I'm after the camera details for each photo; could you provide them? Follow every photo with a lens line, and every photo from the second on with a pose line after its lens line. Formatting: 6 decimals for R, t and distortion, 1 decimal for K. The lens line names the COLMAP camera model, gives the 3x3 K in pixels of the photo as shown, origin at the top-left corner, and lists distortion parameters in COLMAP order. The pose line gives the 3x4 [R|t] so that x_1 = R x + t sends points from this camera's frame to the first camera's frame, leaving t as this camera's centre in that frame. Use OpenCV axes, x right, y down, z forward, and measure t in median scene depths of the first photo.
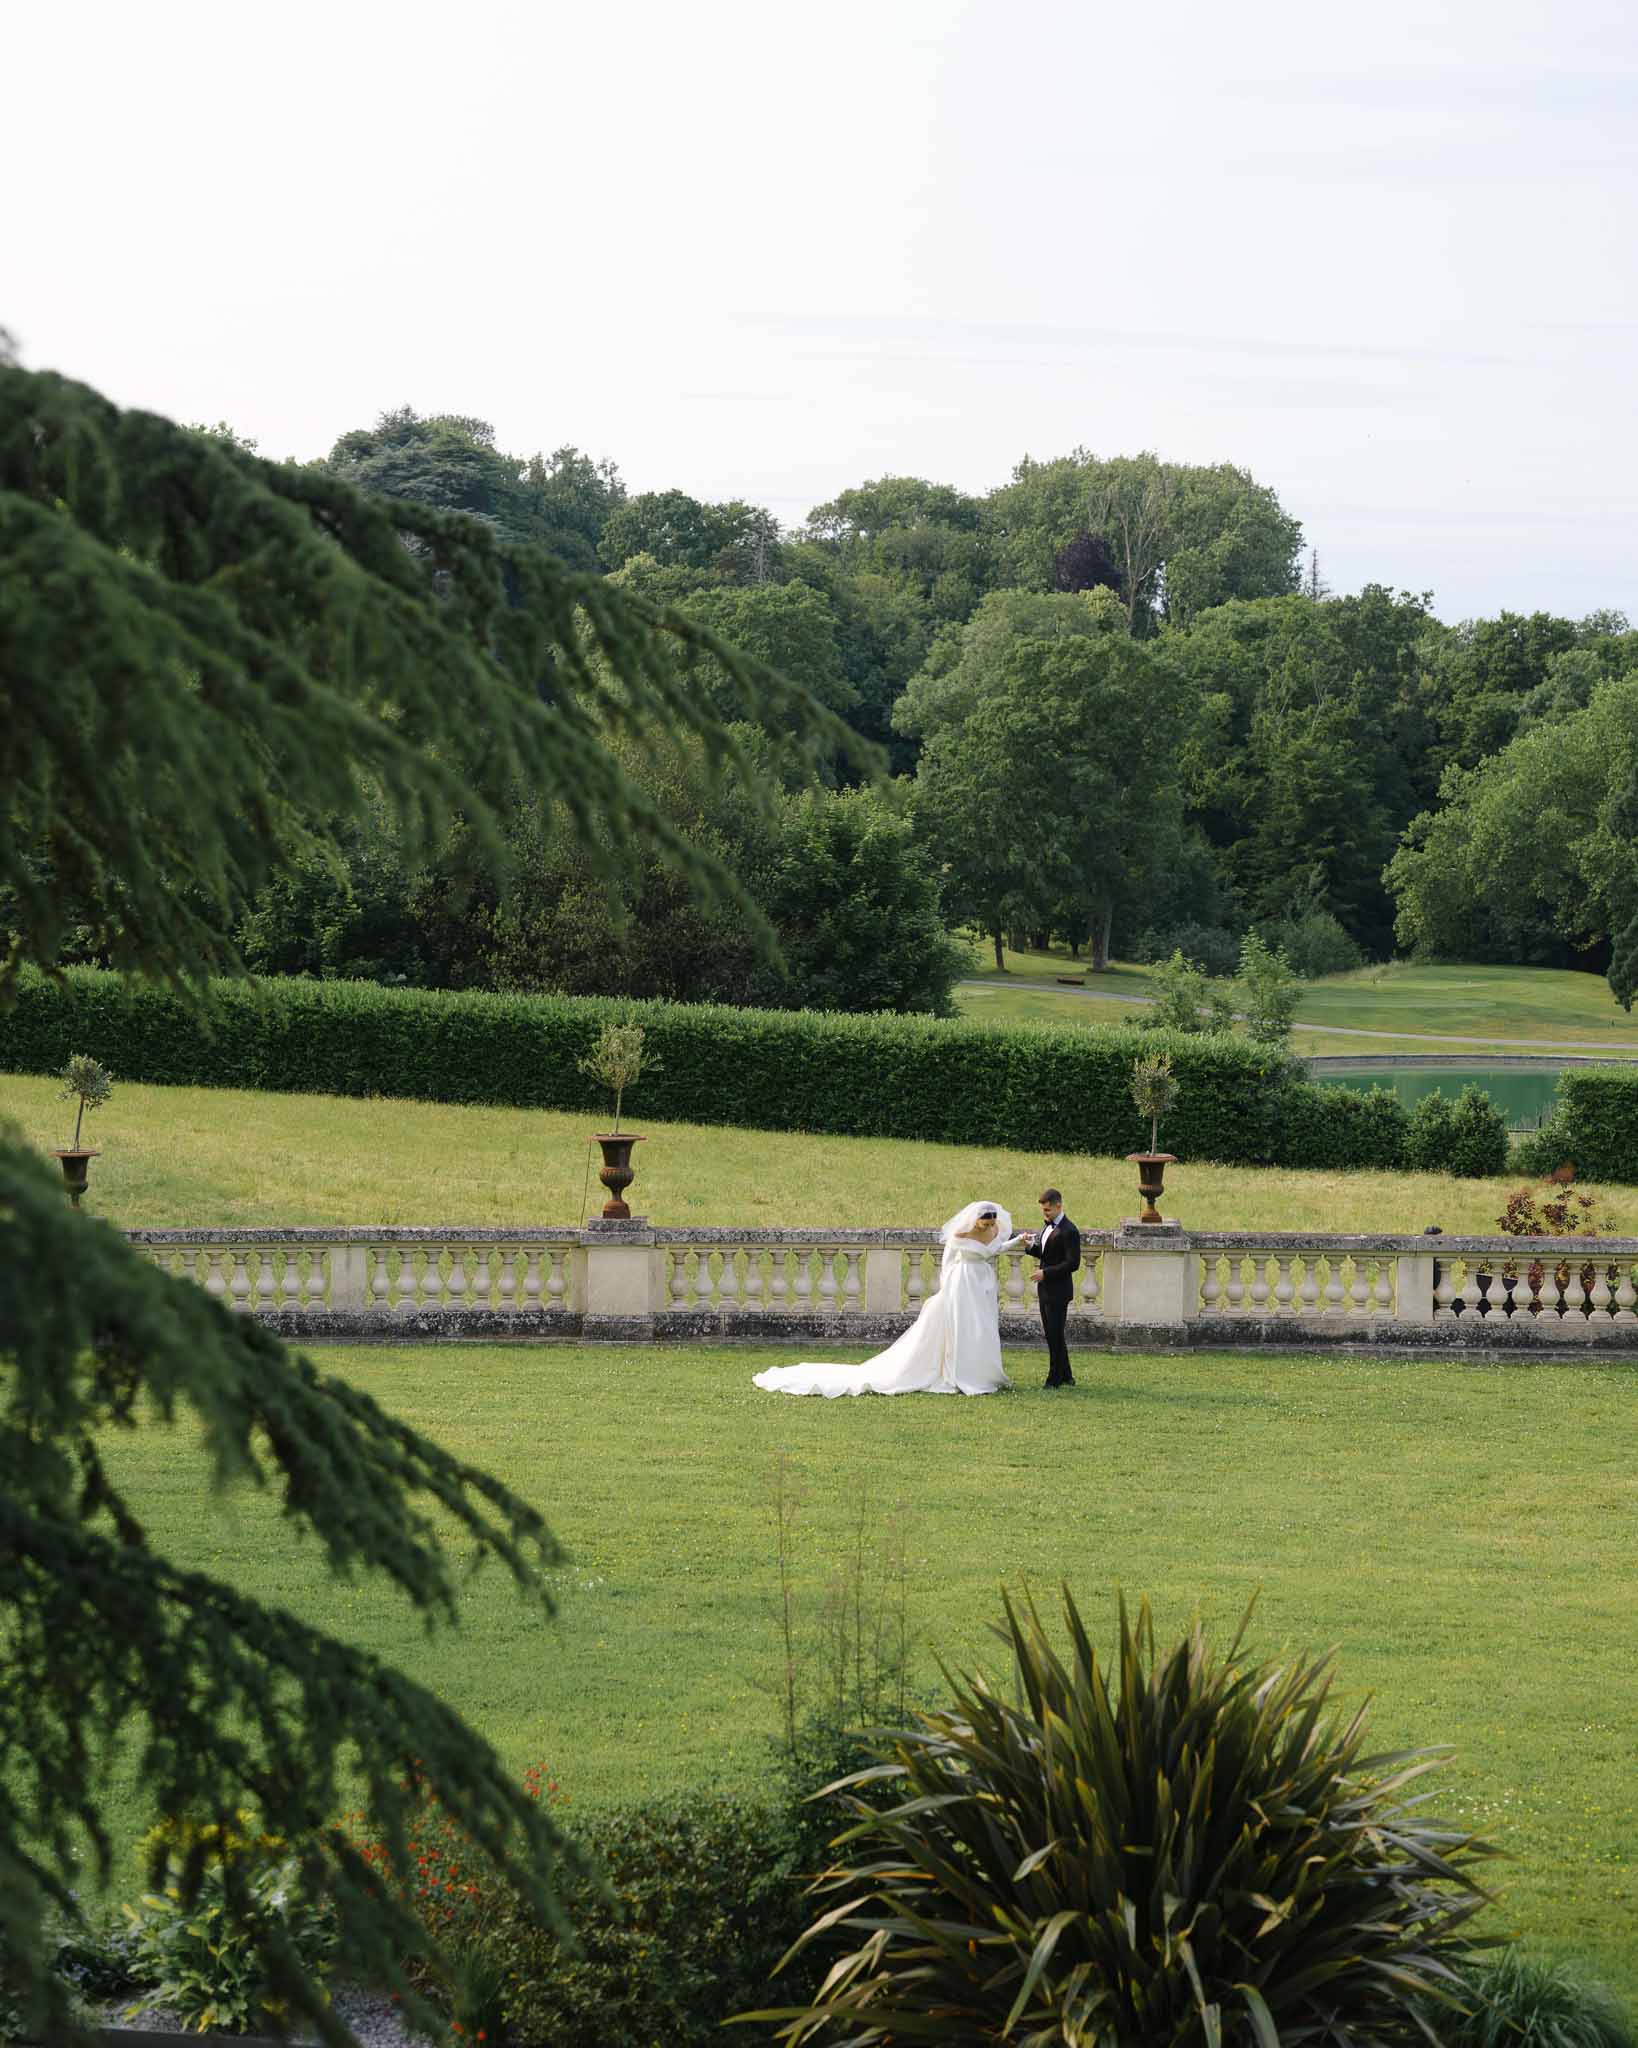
lens RADIAL K [[4346.9, 0, 819.0], [0, 4346.9, 1024.0], [0, 0, 1]] dist [-0.279994, -0.073580]
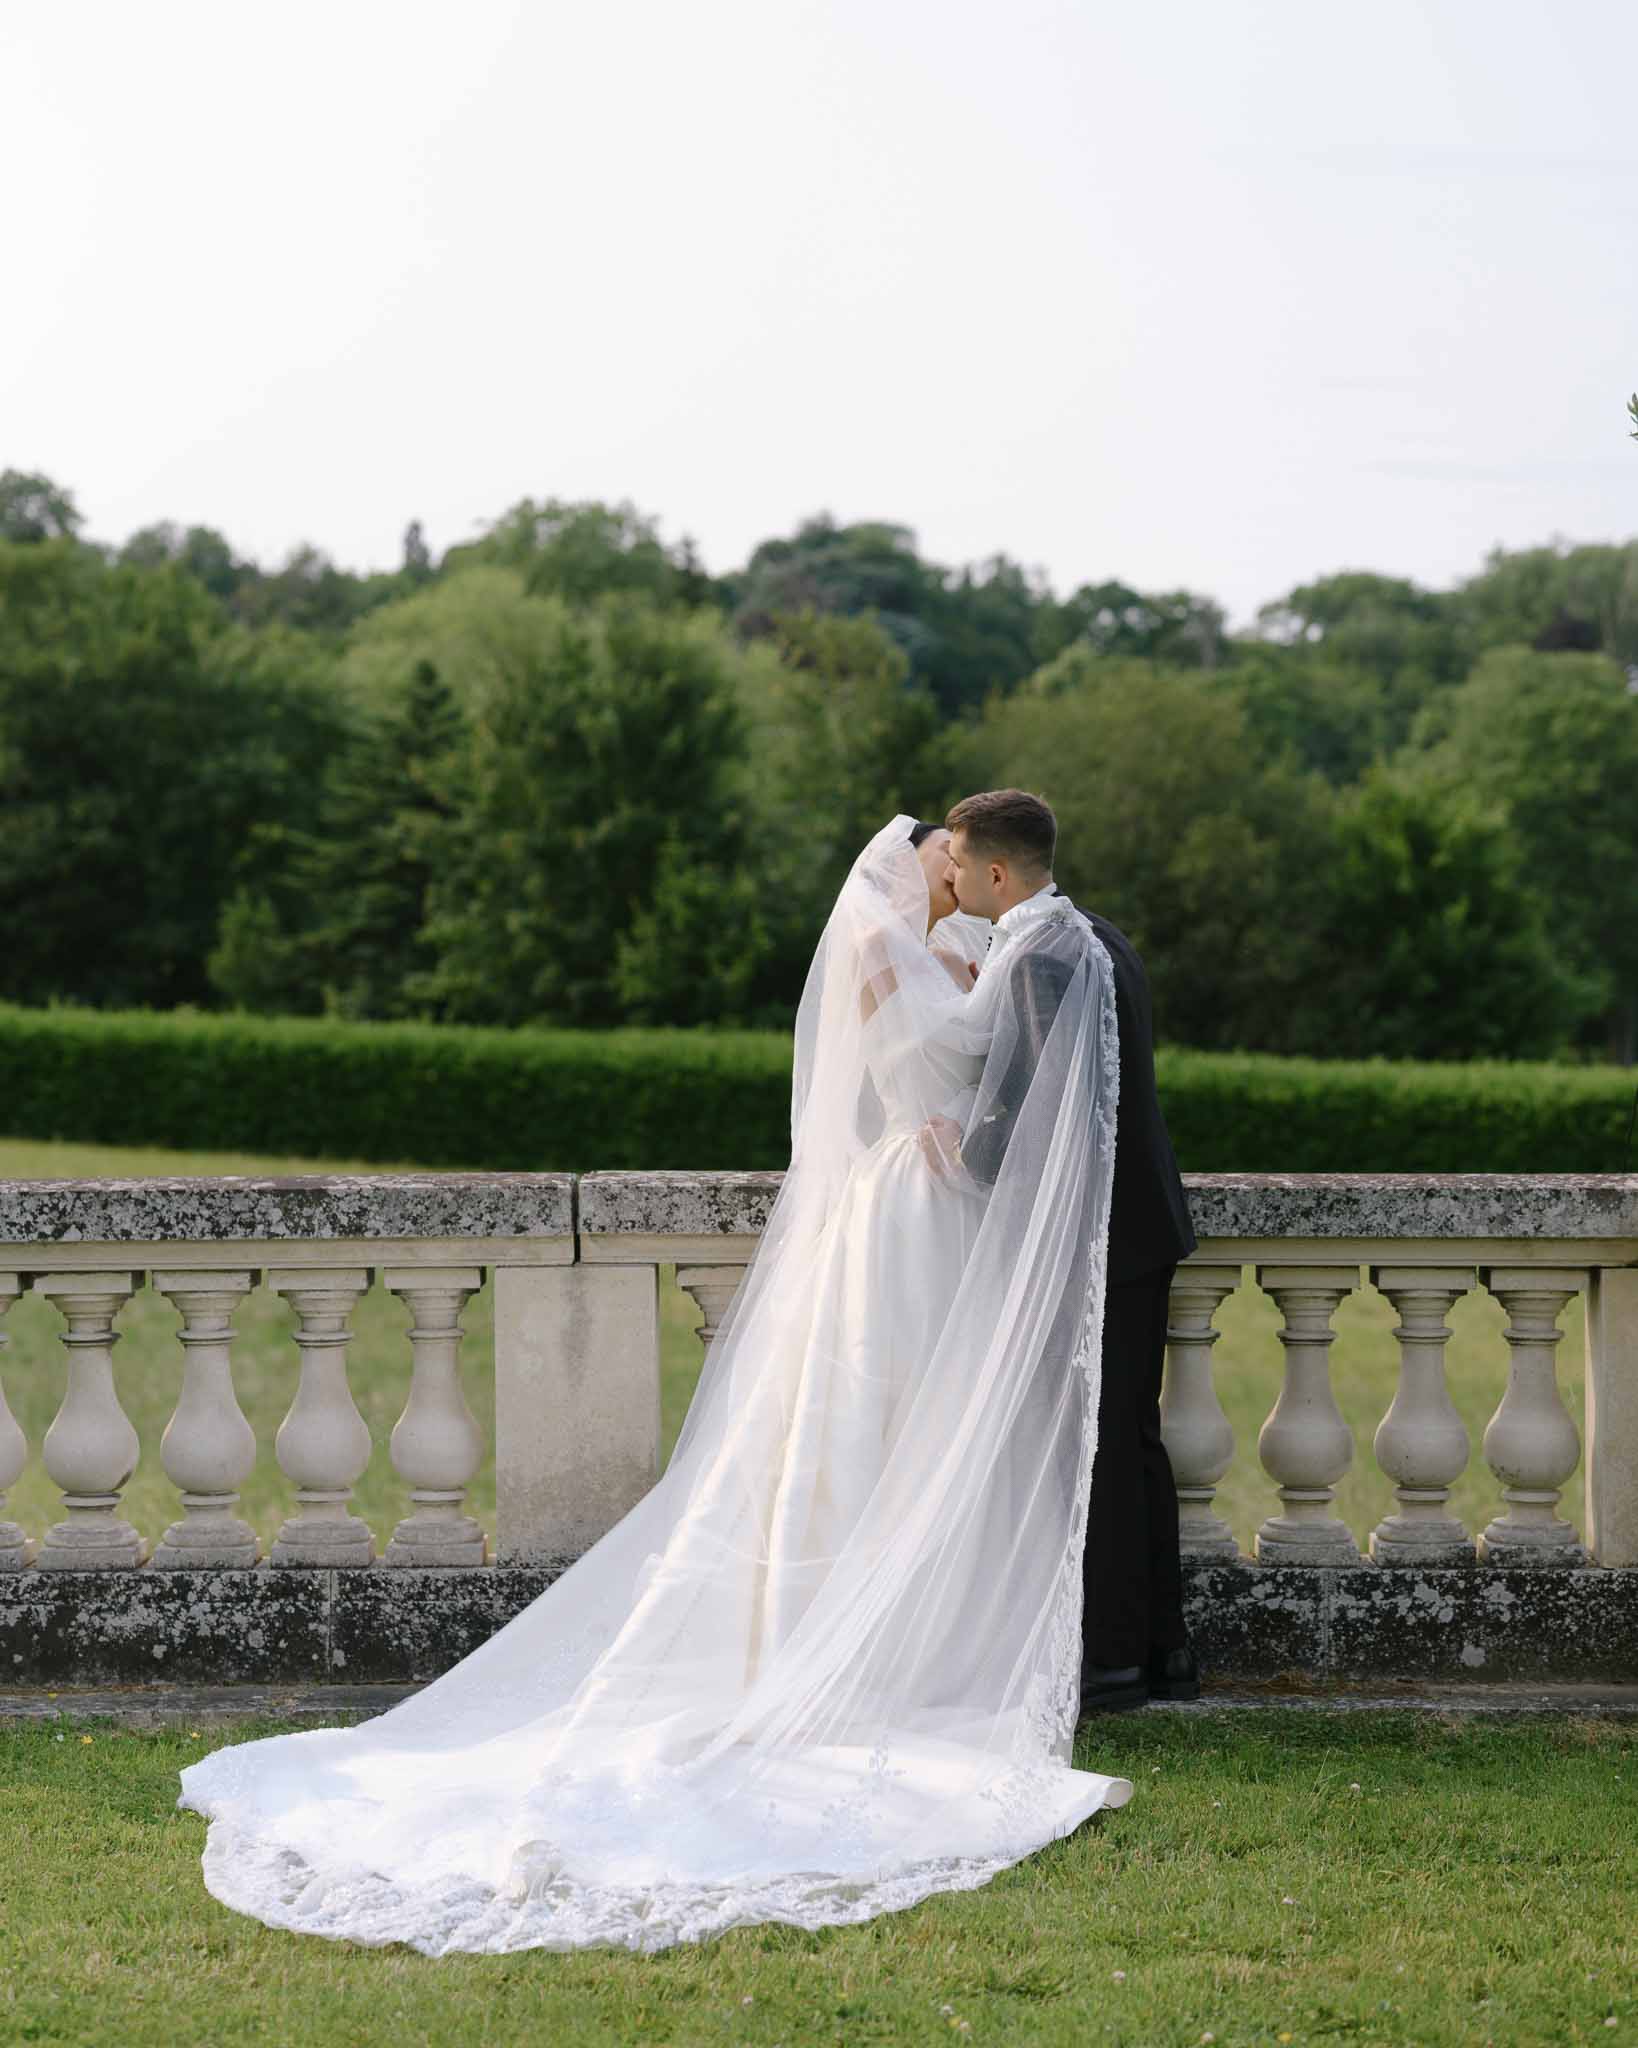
lens RADIAL K [[4626.8, 0, 819.0], [0, 4626.8, 1024.0], [0, 0, 1]] dist [0.154185, -3.816107]
pose [[0.995247, -0.007652, -0.097081, -0.018553], [0.004871, 0.999572, -0.028847, 0.011393], [0.097261, 0.028236, 0.994858, 0.191090]]
